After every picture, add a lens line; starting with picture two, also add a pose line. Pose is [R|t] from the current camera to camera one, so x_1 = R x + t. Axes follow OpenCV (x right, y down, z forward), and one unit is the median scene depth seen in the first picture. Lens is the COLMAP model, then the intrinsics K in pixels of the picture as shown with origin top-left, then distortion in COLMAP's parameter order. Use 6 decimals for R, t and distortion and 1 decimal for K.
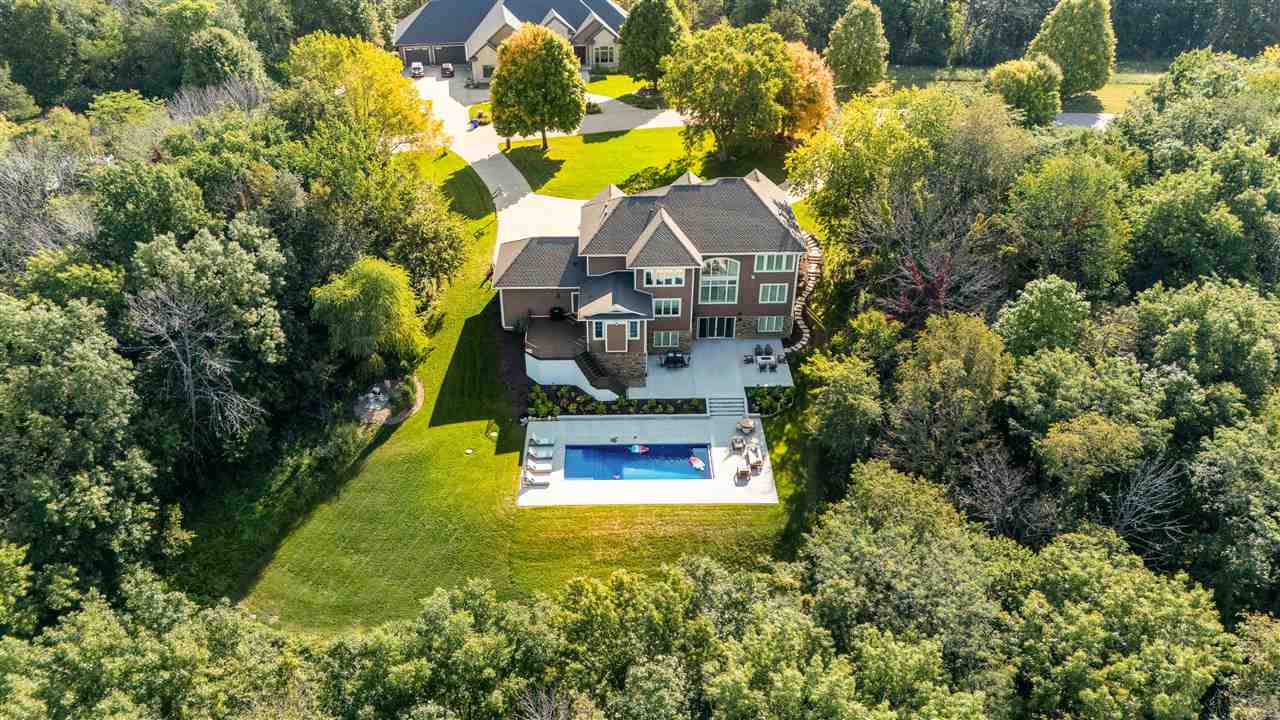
lens RADIAL K [[935.7, 0, 640.0], [0, 935.7, 360.0], [0, 0, 1]] dist [0.005958, 0.001236]
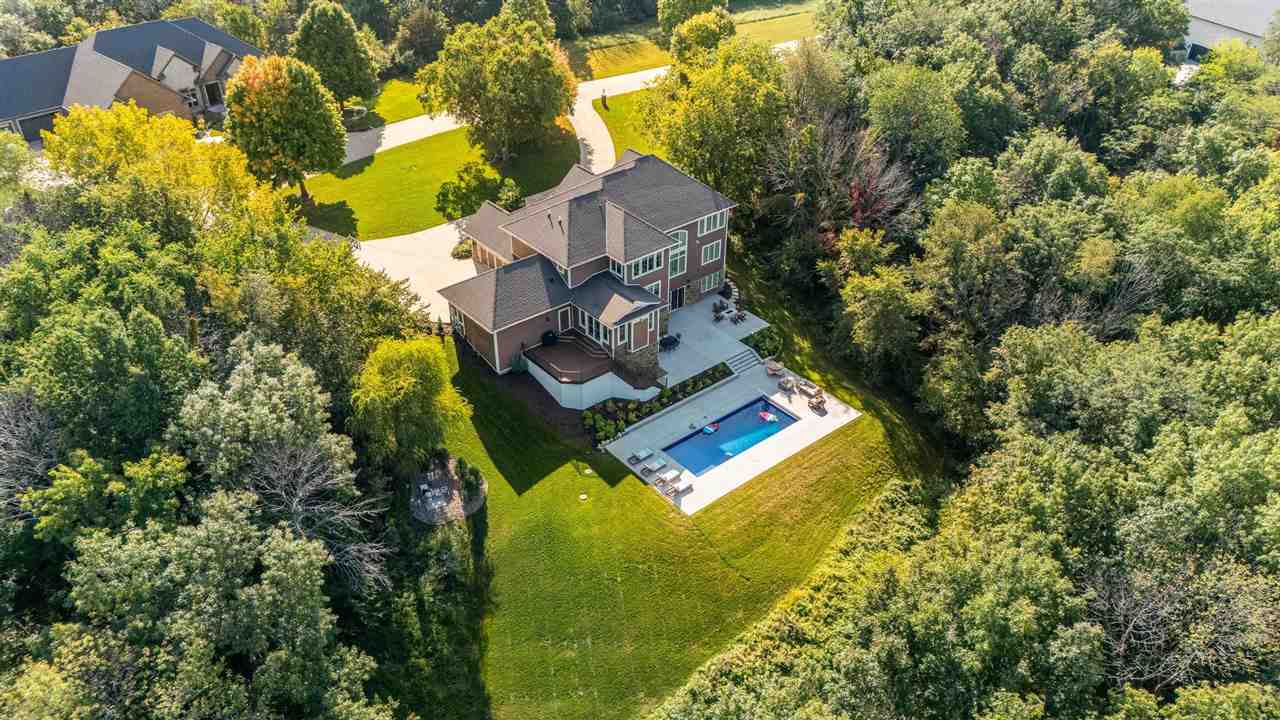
lens RADIAL K [[935.7, 0, 640.0], [0, 935.7, 360.0], [0, 0, 1]] dist [0.005958, 0.001236]
pose [[0.783365, -0.342922, 0.518405, -0.552557], [0.342357, 0.934168, 0.100609, -0.099147], [-0.518779, 0.098666, 0.849196, 0.167303]]
